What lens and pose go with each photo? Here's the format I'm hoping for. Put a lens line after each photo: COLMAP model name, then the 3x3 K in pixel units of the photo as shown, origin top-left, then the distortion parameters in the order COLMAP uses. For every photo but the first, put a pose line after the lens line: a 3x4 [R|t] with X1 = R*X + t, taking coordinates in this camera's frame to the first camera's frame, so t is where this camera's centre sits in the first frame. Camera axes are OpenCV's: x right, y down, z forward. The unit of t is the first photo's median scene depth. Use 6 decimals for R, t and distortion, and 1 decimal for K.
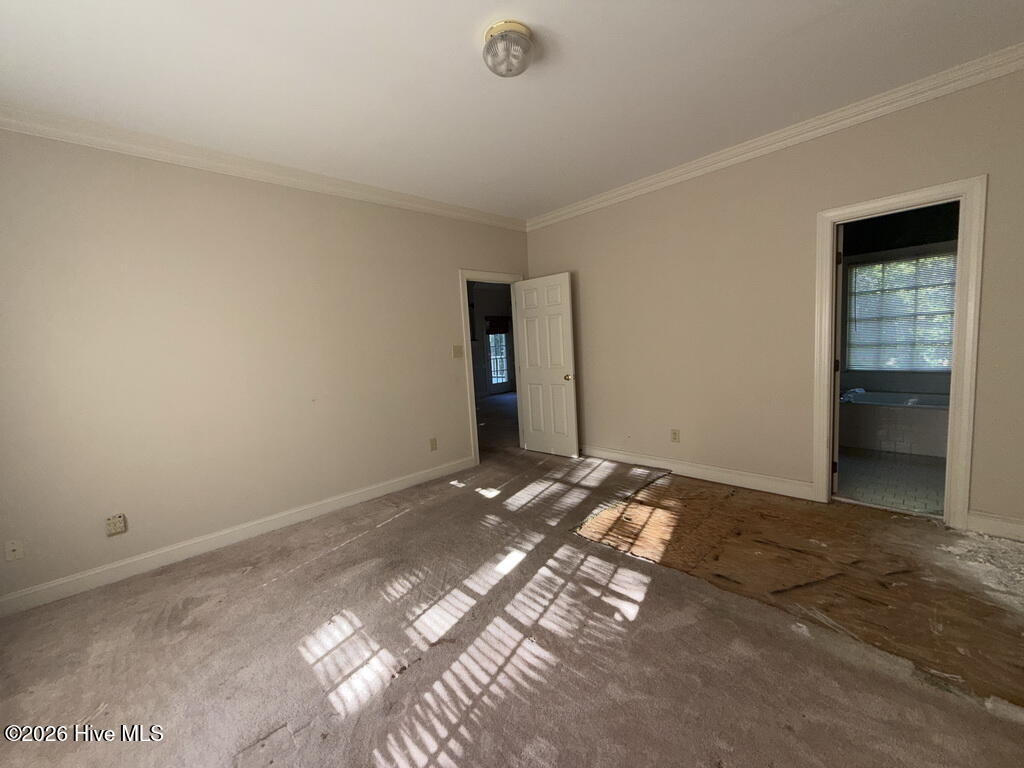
lens RADIAL K [[411.1, 0, 509.1], [0, 411.1, 384.3], [0, 0, 1]] dist [0.001515, -0.000094]
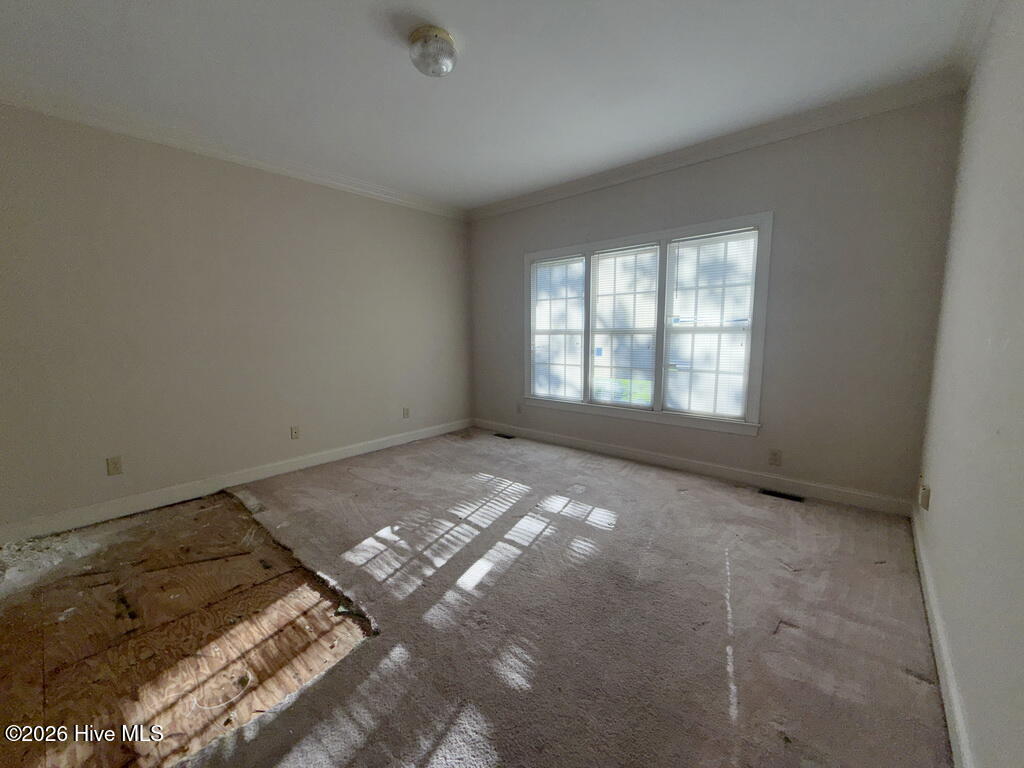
lens RADIAL K [[411.1, 0, 509.1], [0, 411.1, 384.3], [0, 0, 1]] dist [0.001515, -0.000094]
pose [[-0.993539, 0.083395, -0.076976, -0.035868], [0.063231, 0.969995, 0.234757, -0.164875], [0.094244, 0.228373, -0.969001, 1.889904]]
